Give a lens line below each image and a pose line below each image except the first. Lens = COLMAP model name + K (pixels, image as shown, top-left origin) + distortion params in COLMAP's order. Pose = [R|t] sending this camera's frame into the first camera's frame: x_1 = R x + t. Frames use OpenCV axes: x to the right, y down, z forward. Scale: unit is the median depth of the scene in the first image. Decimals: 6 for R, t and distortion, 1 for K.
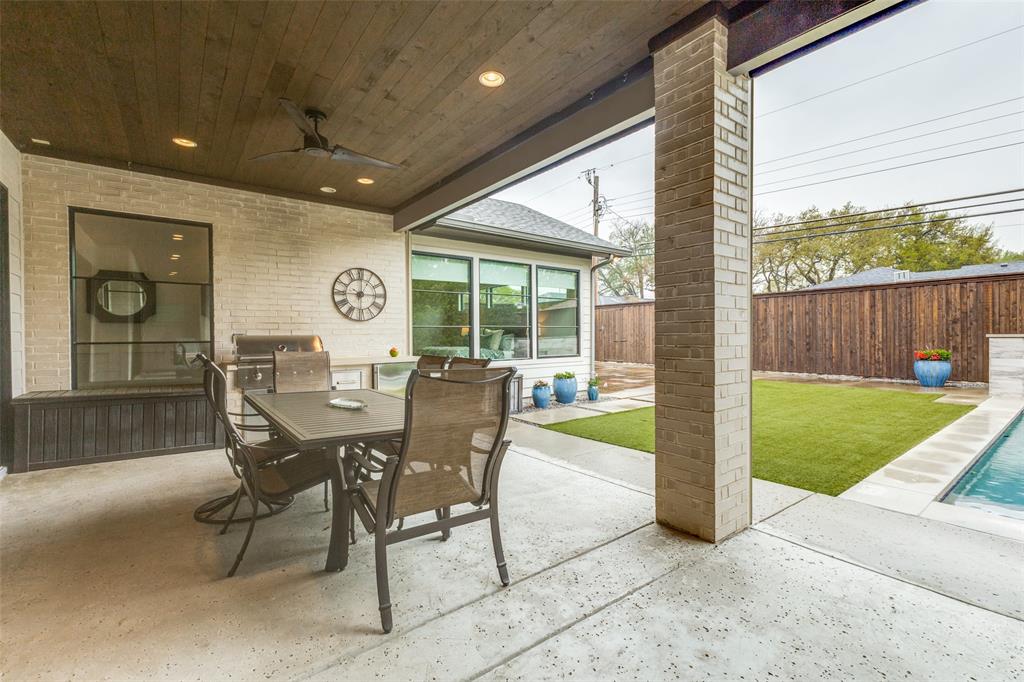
lens RADIAL K [[444.8, 0, 511.9], [0, 444.8, 336.5], [0, 0, 1]] dist [0.010607, -0.000434]
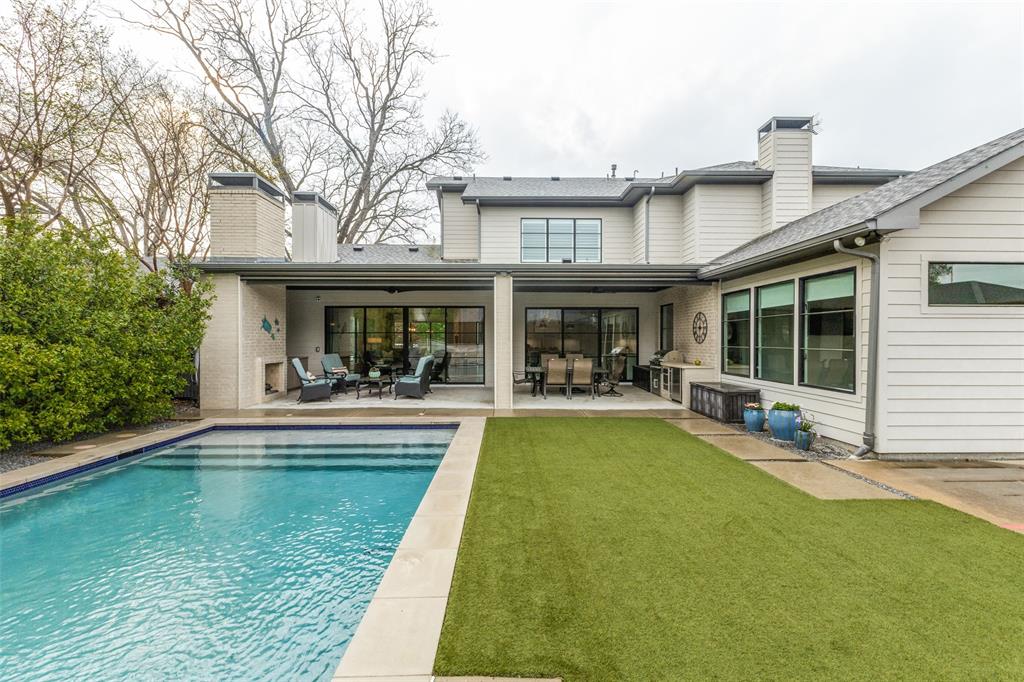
lens RADIAL K [[438.6, 0, 512.0], [0, 438.6, 341.0], [0, 0, 1]] dist [0.011969, 0.000003]
pose [[-0.587801, 0.009284, -0.808952, 1.086896], [-0.003666, 0.999893, 0.014140, -0.047685], [0.808997, 0.011278, -0.587704, 1.049859]]
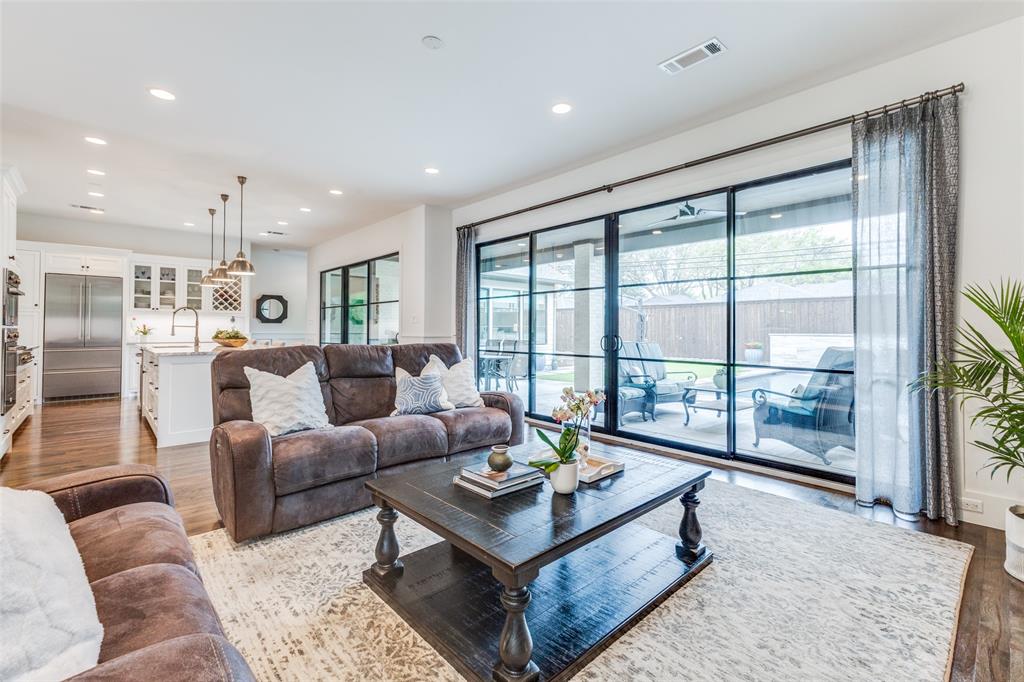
lens RADIAL K [[450.0, 0, 504.3], [0, 450.0, 324.8], [0, 0, 1]] dist [-0.009900, 0.000279]
pose [[0.997401, 0.010844, 0.071234, -0.141024], [-0.009734, 0.999826, -0.015904, -0.000786], [-0.071394, 0.015169, 0.997333, -0.748433]]
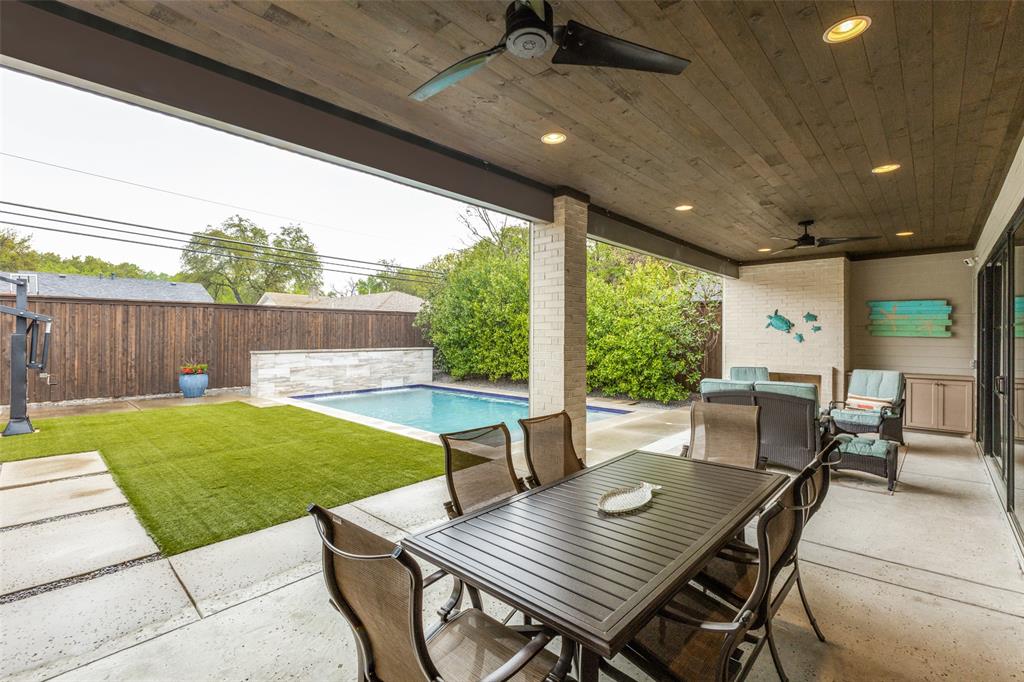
lens RADIAL K [[446.6, 0, 516.0], [0, 446.6, 335.9], [0, 0, 1]] dist [0.016654, -0.005567]
pose [[-0.165826, 0.005827, 0.986138, -0.395034], [0.001545, 0.999983, -0.005649, -0.043612], [-0.986154, 0.000587, -0.165832, 0.473040]]
